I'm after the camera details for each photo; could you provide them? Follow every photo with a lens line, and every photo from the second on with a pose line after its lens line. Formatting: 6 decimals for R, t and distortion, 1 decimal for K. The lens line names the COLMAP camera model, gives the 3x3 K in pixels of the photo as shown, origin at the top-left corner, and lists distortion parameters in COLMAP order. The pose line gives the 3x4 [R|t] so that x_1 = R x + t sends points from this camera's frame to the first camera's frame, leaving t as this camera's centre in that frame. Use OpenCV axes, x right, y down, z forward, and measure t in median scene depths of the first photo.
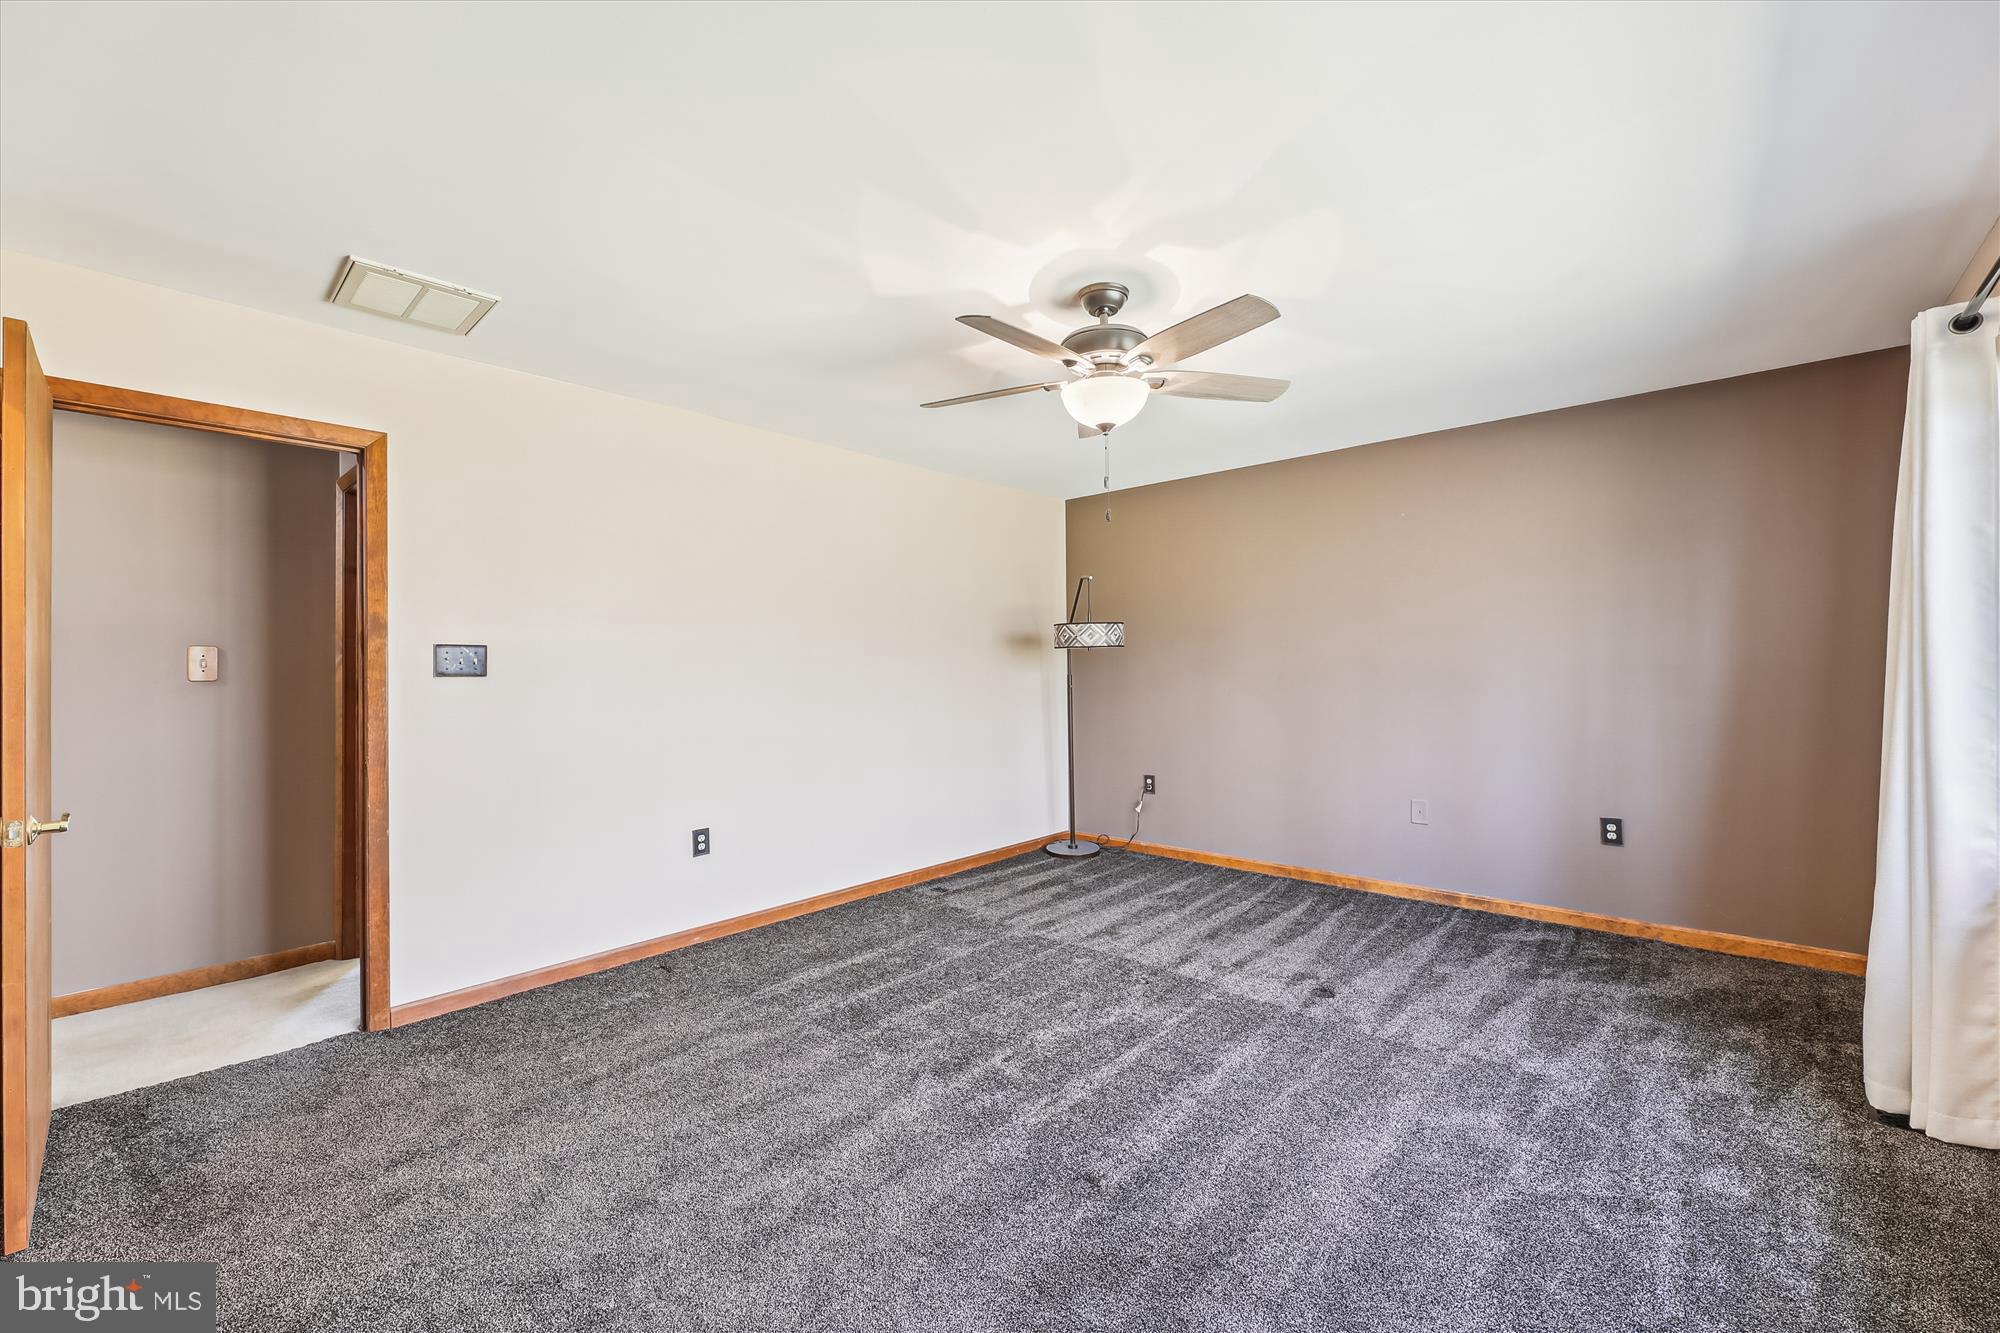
lens RADIAL K [[807.2, 0, 1009.4], [0, 807.2, 673.0], [0, 0, 1]] dist [0.000862, -0.000177]
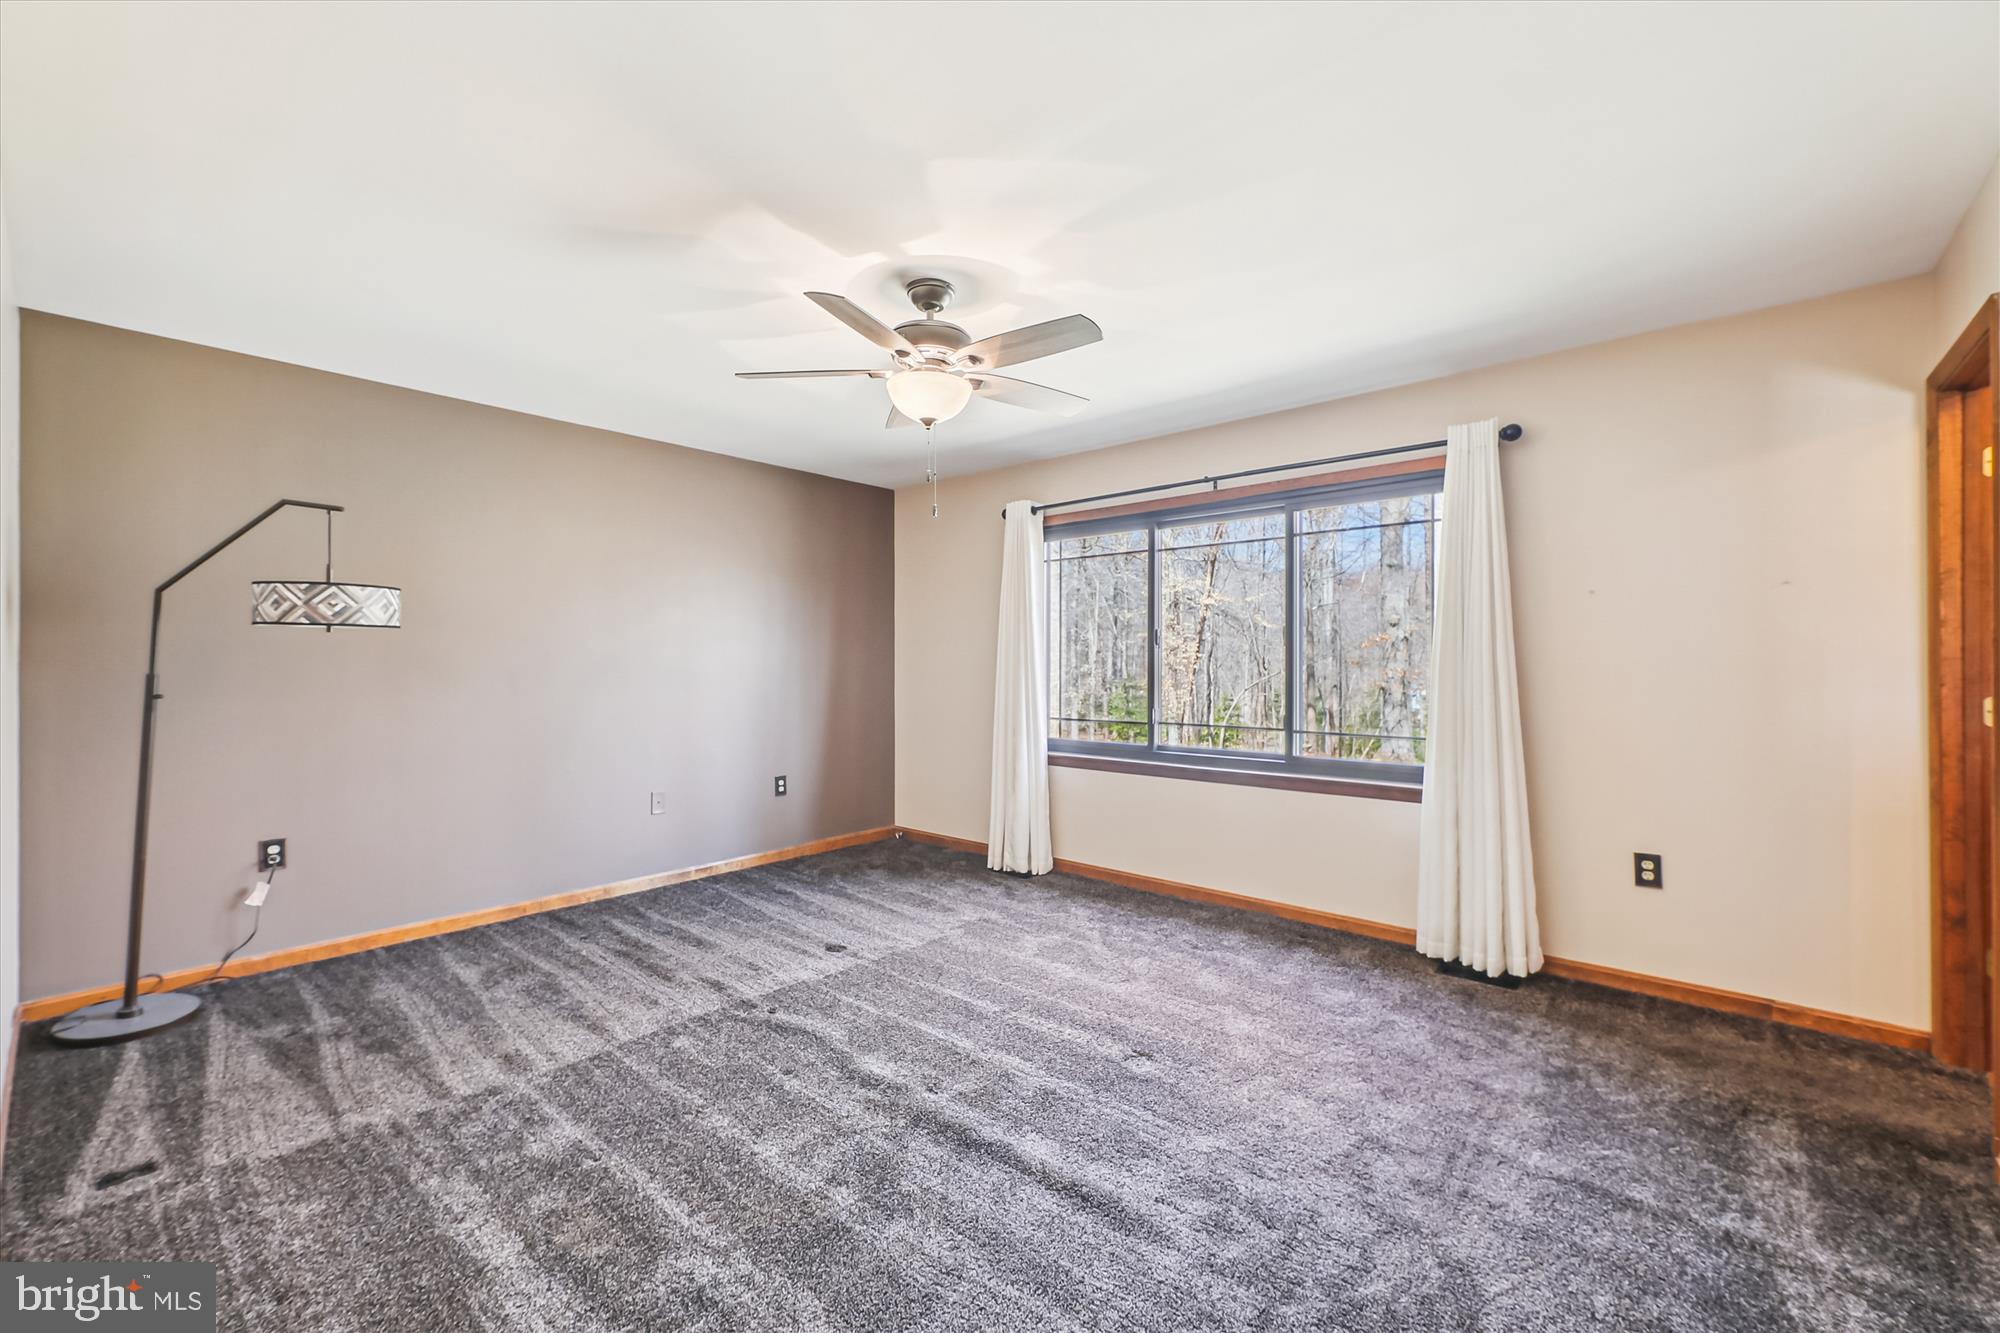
lens RADIAL K [[807.2, 0, 1009.4], [0, 807.2, 673.0], [0, 0, 1]] dist [0.000862, -0.000177]
pose [[-0.026356, 0.003346, 0.999647, -0.646672], [0.007780, 0.999965, -0.003142, 0.010885], [-0.999622, 0.007695, -0.026381, 0.667377]]
